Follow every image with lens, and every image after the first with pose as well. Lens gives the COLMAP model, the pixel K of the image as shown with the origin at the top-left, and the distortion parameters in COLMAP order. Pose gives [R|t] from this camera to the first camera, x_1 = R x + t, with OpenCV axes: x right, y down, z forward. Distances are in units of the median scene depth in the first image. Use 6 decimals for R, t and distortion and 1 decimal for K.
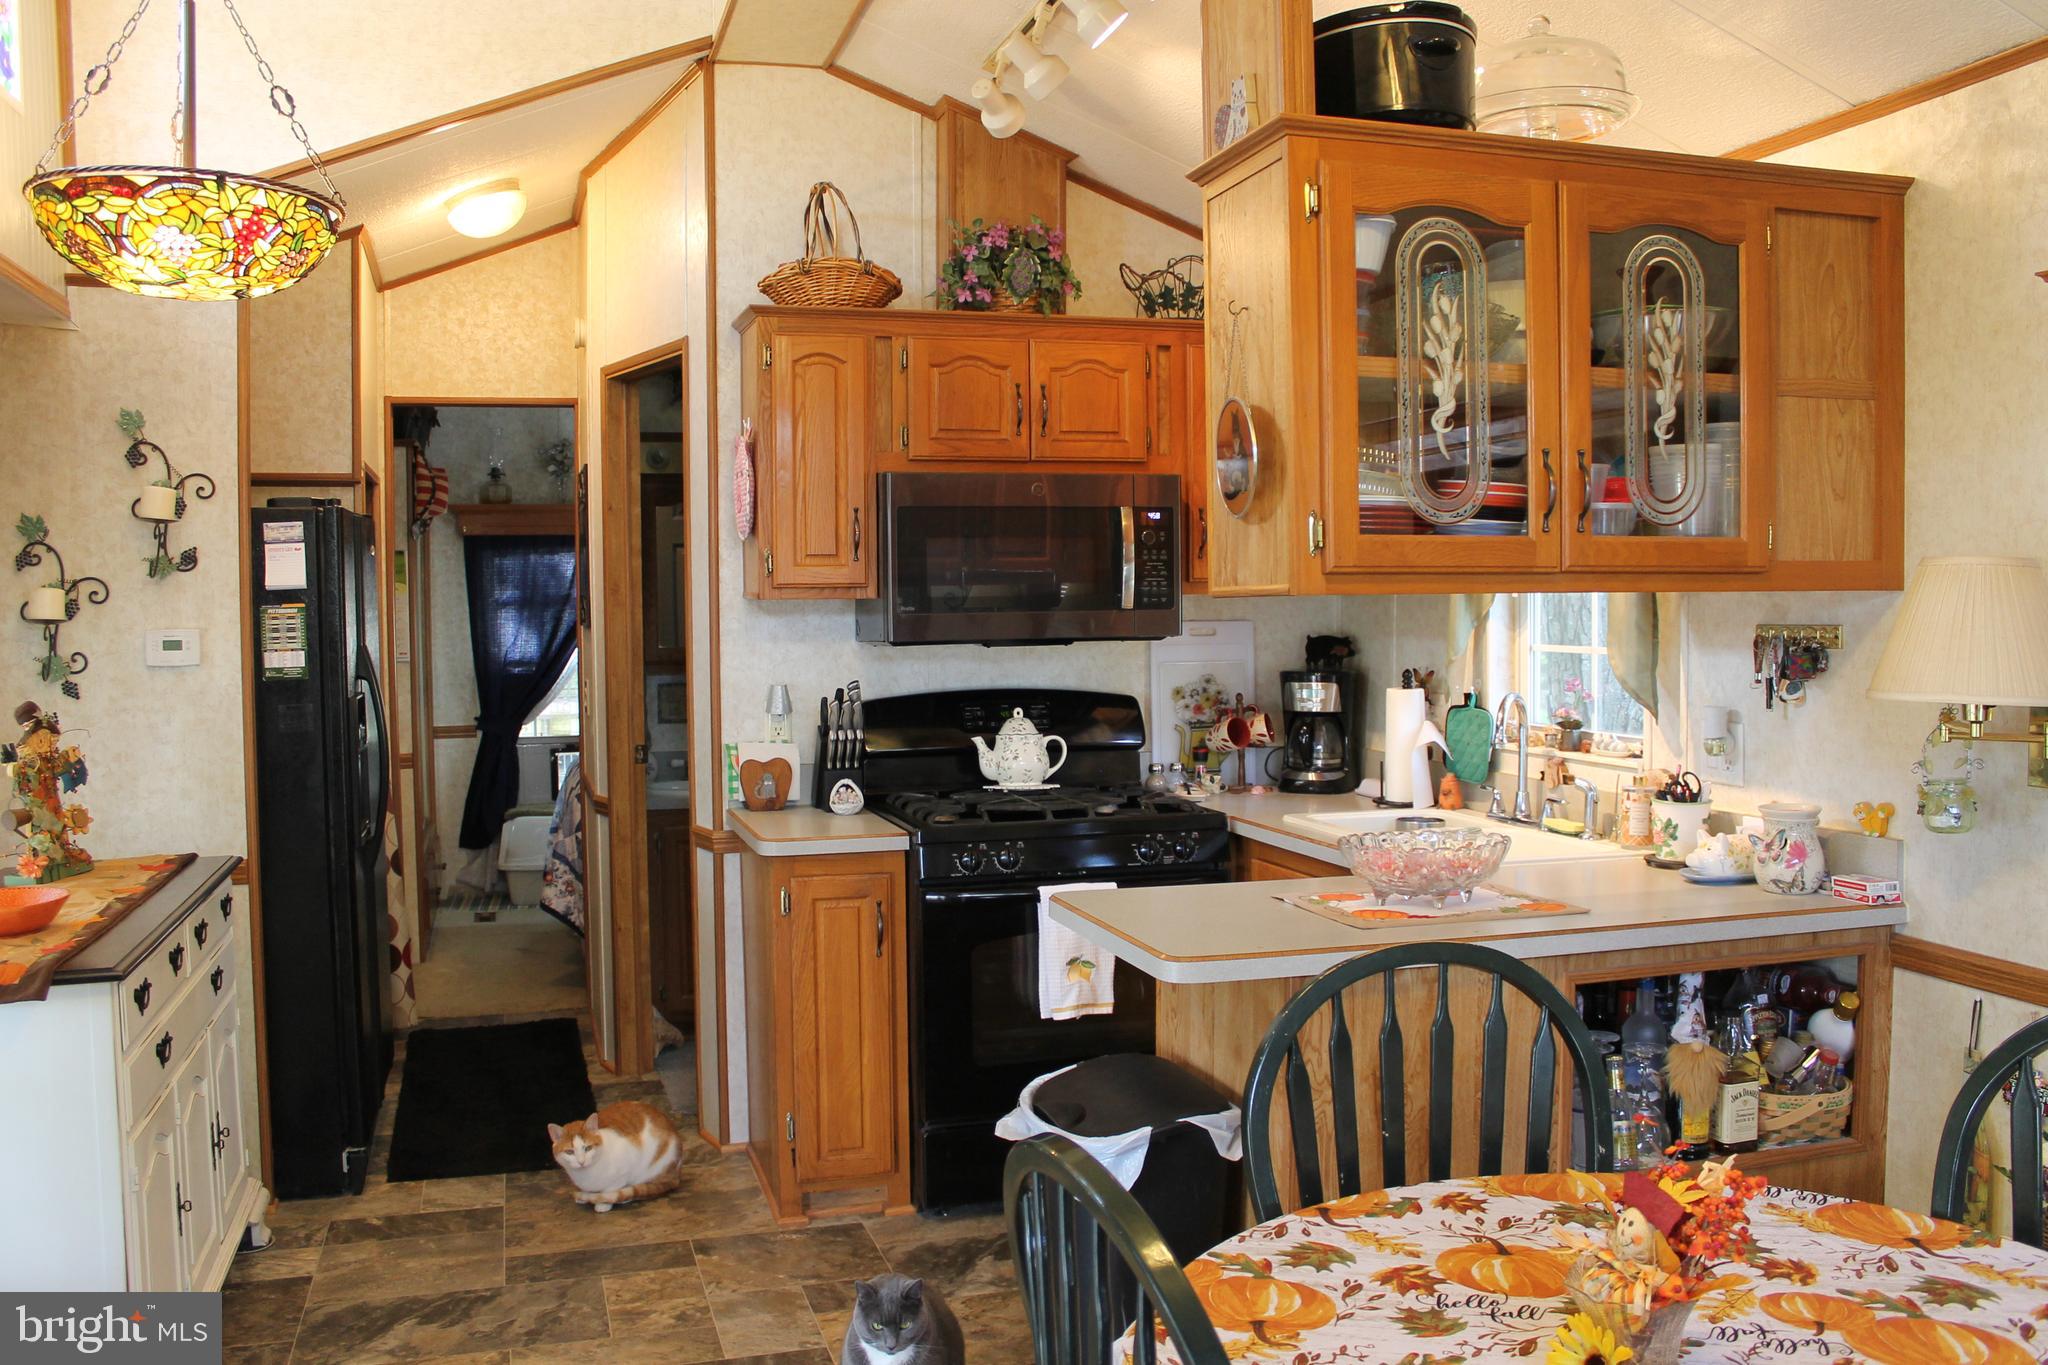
lens RADIAL K [[1715.8, 0, 1043.8], [0, 1715.8, 672.4], [0, 0, 1]] dist [-0.165499, 0.140349]
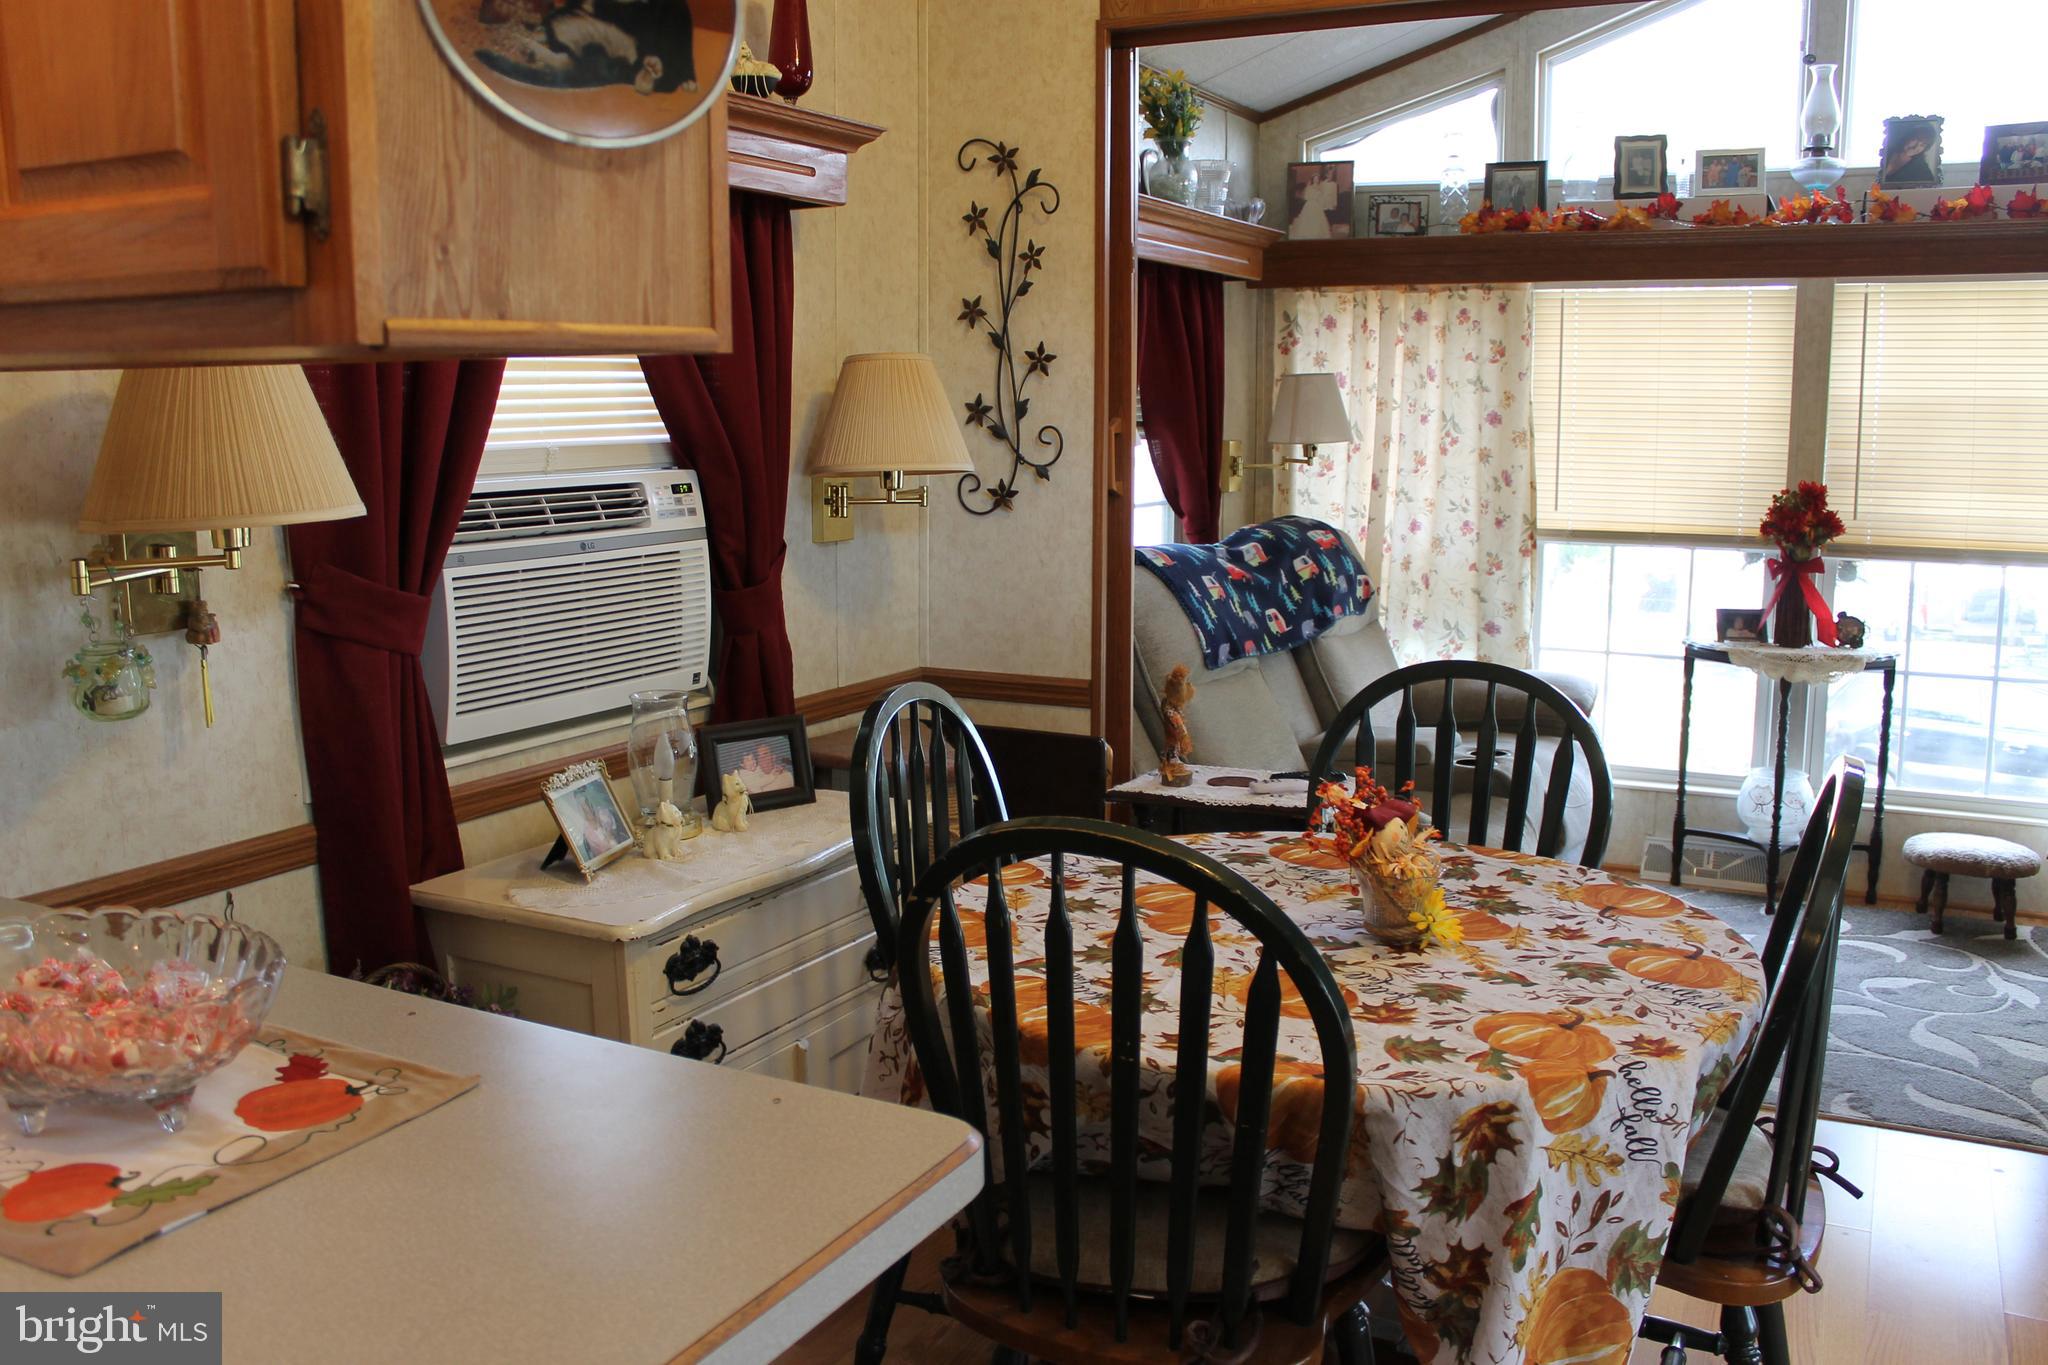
lens RADIAL K [[1717.9, 0, 1042.0], [0, 1717.9, 665.2], [0, 0, 1]] dist [-0.166215, 0.147083]
pose [[-0.707320, -0.100567, 0.699704, -0.152839], [0.035580, 0.983509, 0.177325, -0.024974], [-0.705998, 0.150321, -0.692077, 0.781129]]
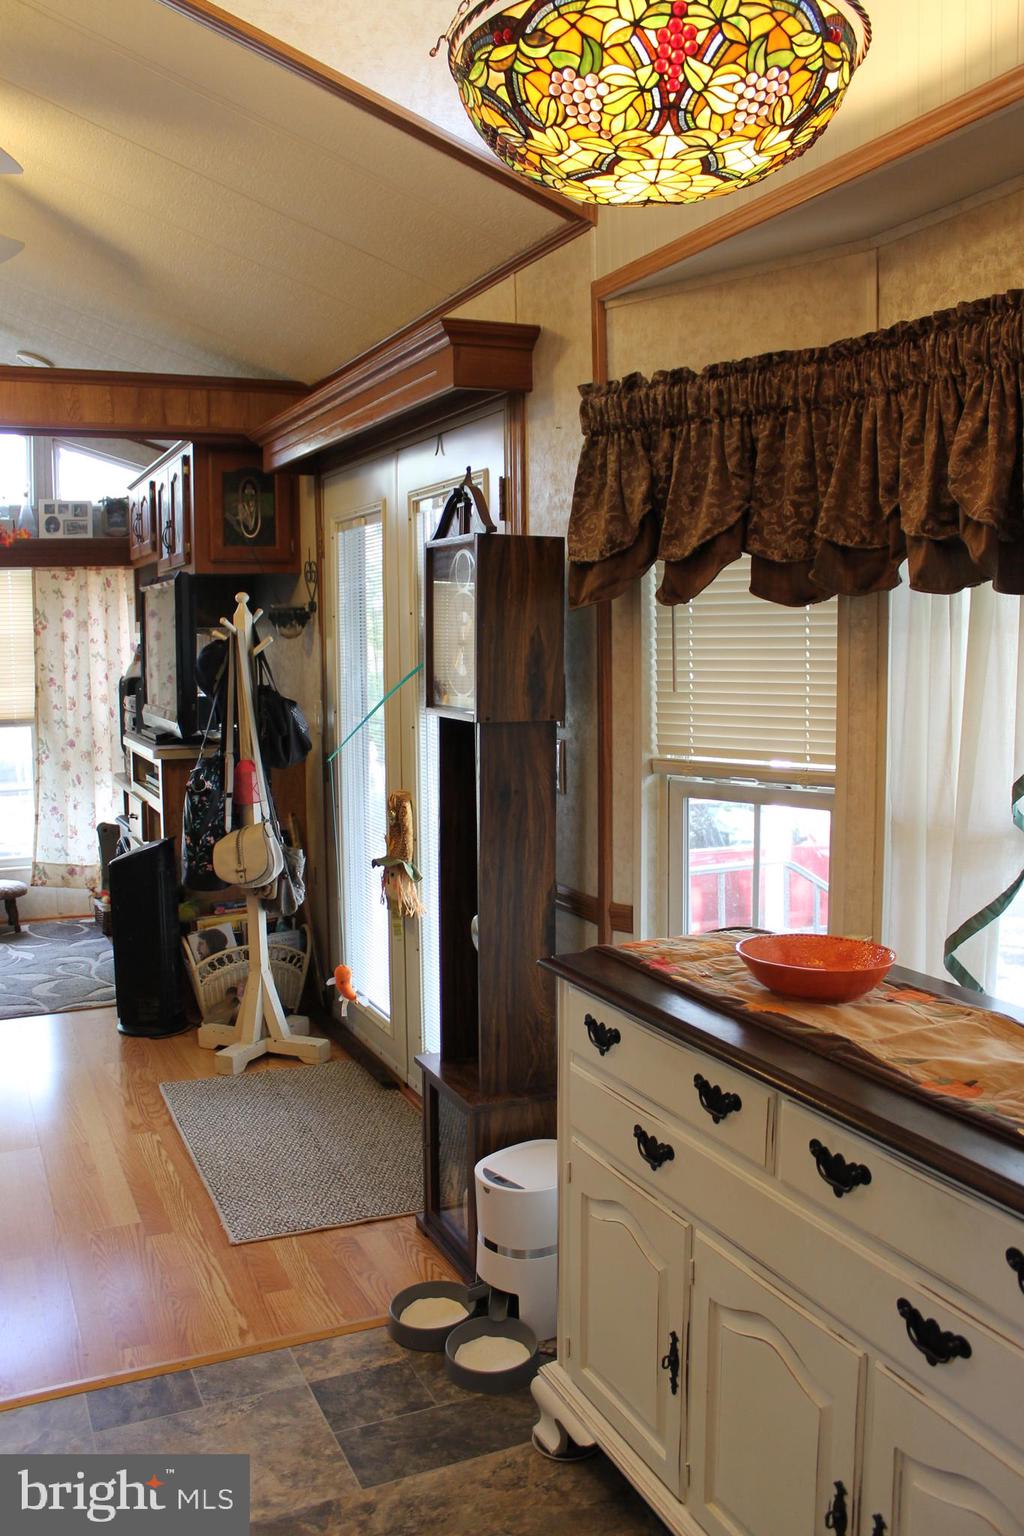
lens RADIAL K [[1286.8, 0, 509.3], [0, 1286.8, 748.1], [0, 0, 1]] dist [-0.165499, 0.140349]
pose [[-0.992597, 0.031718, -0.117236, -0.273279], [0.015524, 0.990513, 0.136539, -0.043715], [0.120455, 0.133709, -0.983673, 1.110675]]
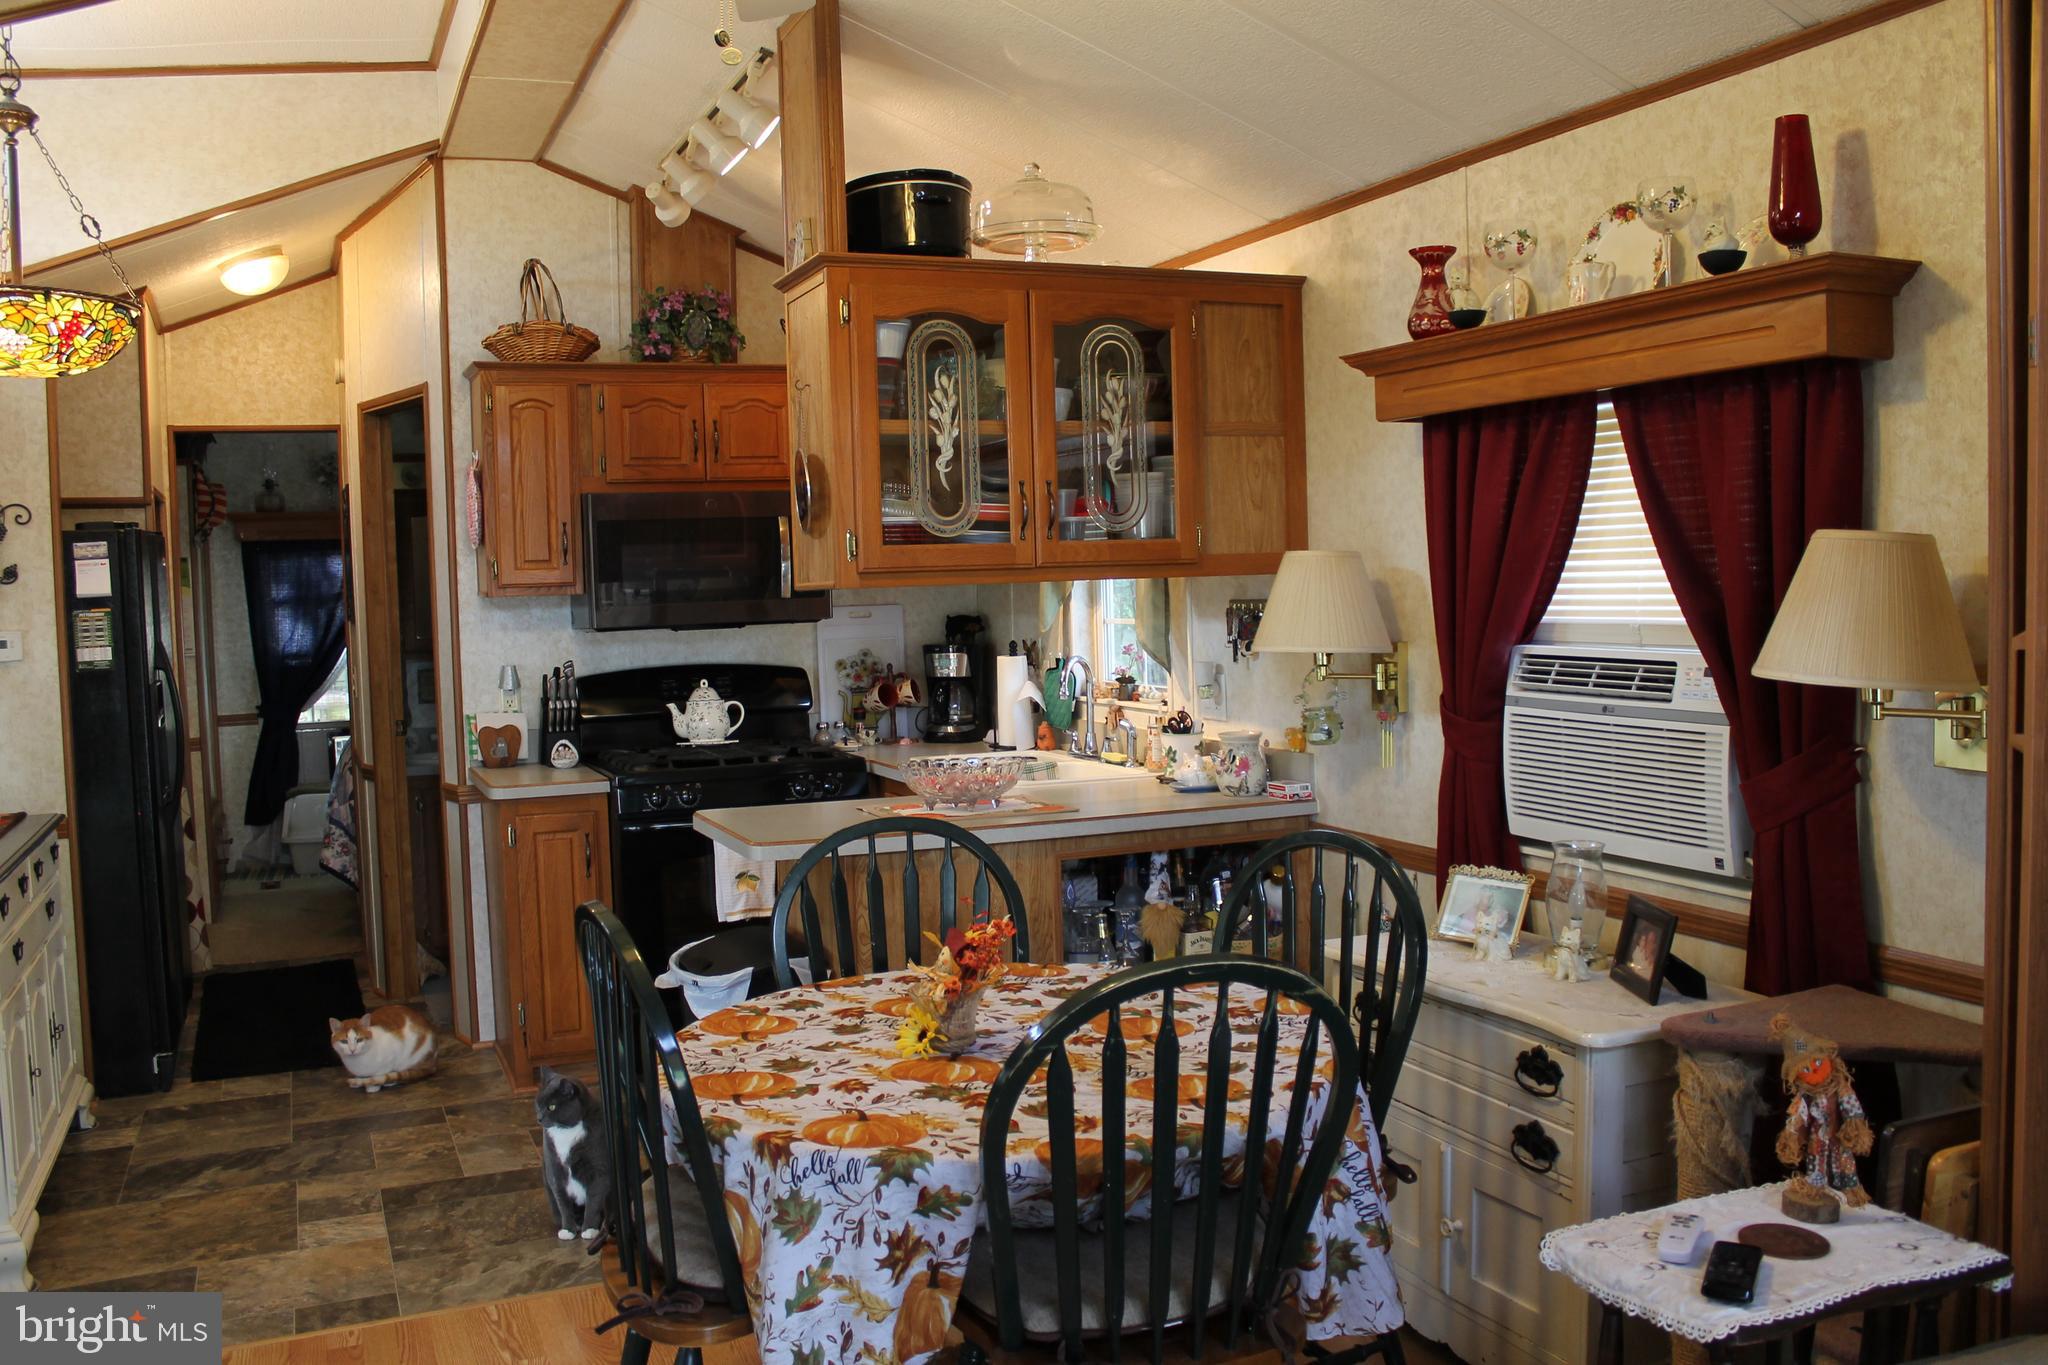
lens RADIAL K [[1717.9, 0, 1042.0], [0, 1717.9, 665.2], [0, 0, 1]] dist [-0.166215, 0.147083]
pose [[0.992920, -0.025263, 0.116069, 0.091160], [0.024515, 0.999669, 0.007863, 0.007335], [-0.116229, -0.004962, 0.993210, -0.274818]]
